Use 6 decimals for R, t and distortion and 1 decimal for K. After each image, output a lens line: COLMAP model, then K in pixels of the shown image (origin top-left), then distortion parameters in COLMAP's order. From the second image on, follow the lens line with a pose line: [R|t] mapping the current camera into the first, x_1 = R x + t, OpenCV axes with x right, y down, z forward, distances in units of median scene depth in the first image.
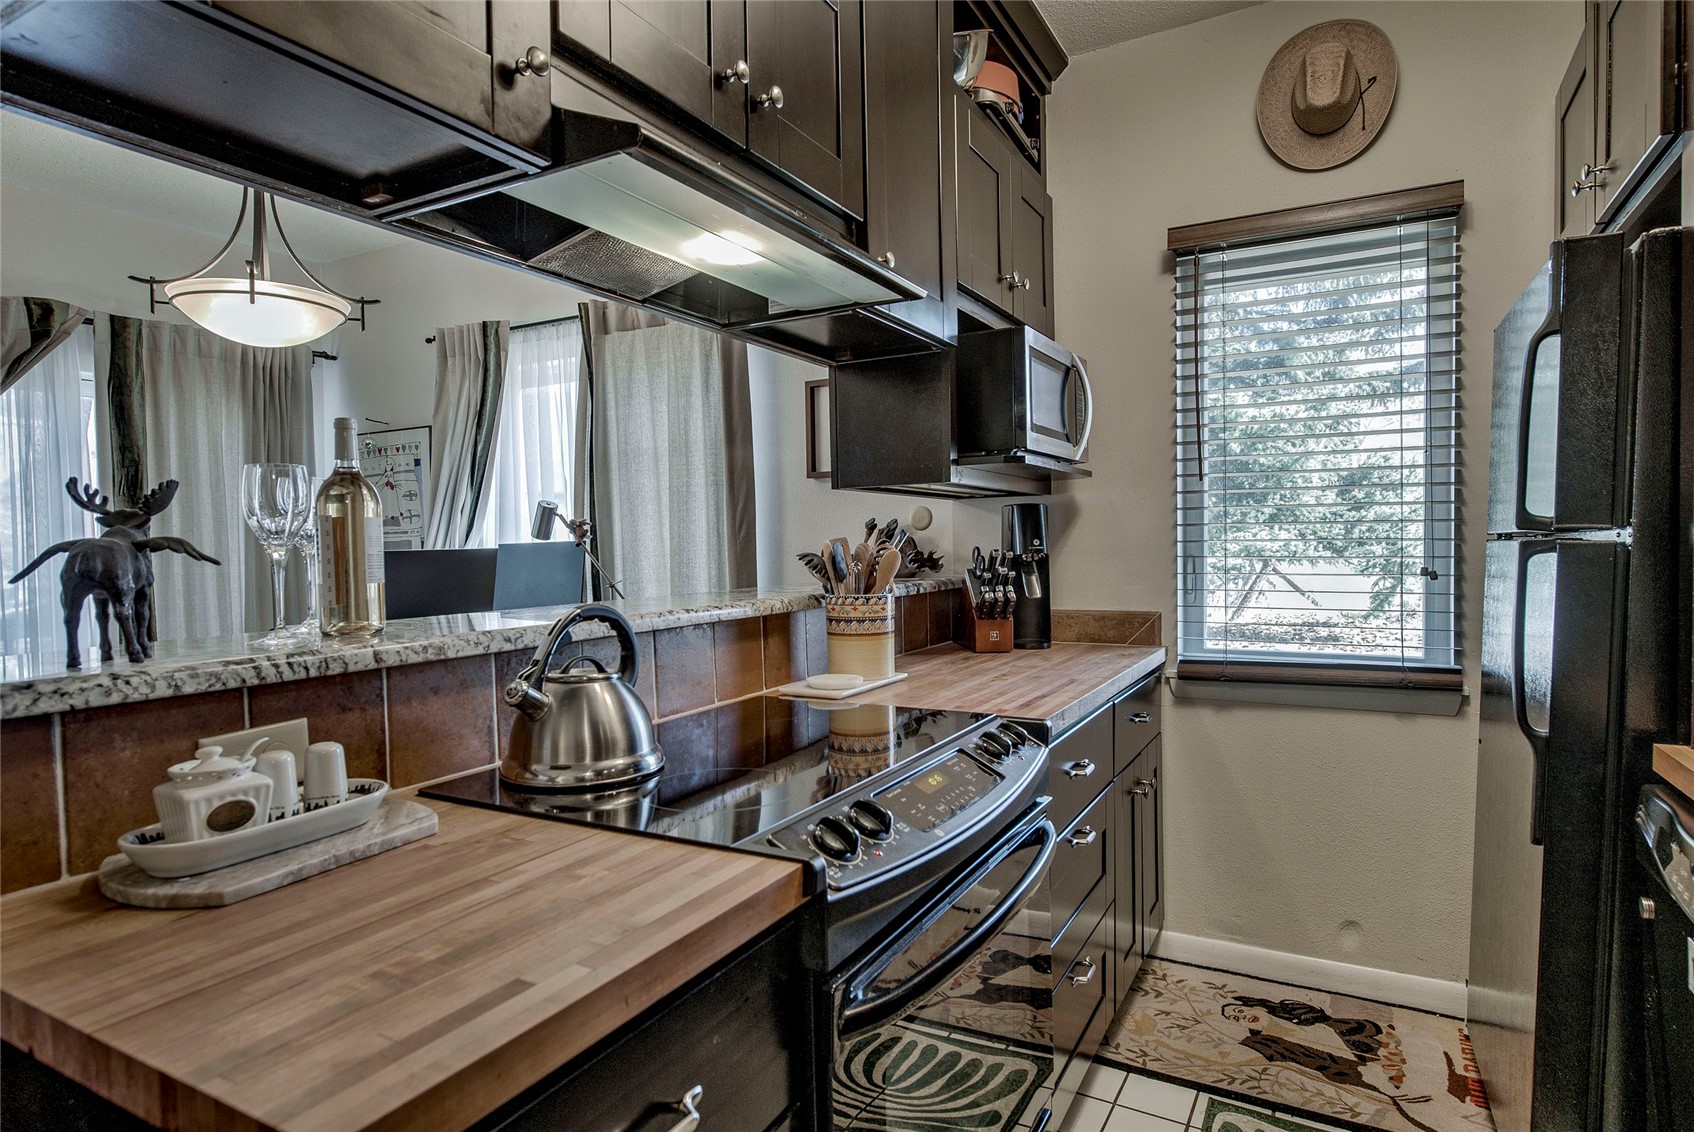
lens RADIAL K [[922.5, 0, 847.0], [0, 922.5, 566.0], [0, 0, 1]] dist [-0.003031, -0.001158]
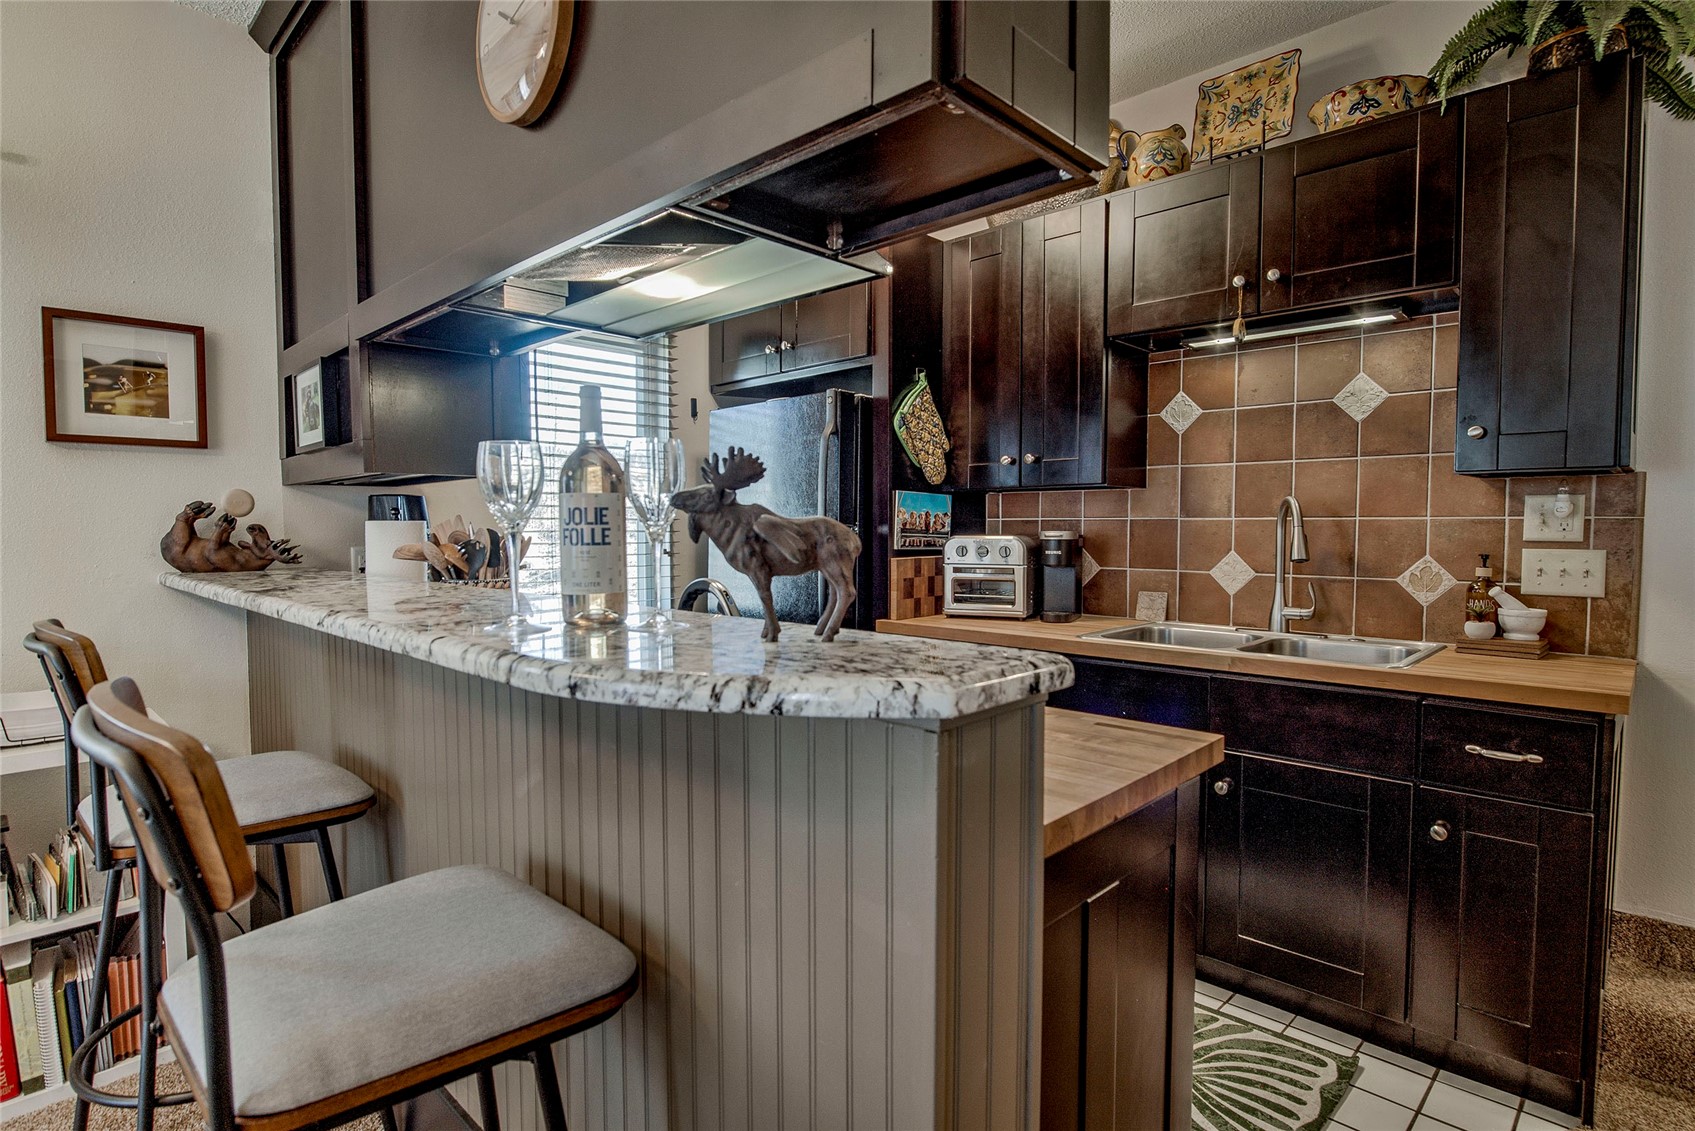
lens RADIAL K [[848.4, 0, 847.5], [0, 848.4, 565.5], [0, 0, 1]] dist [-0.004420, -0.003016]
pose [[0.257492, -0.030288, 0.965806, -1.294124], [0.021439, 0.999442, 0.025627, -0.000713], [-0.966043, 0.014107, 0.257997, 0.540915]]
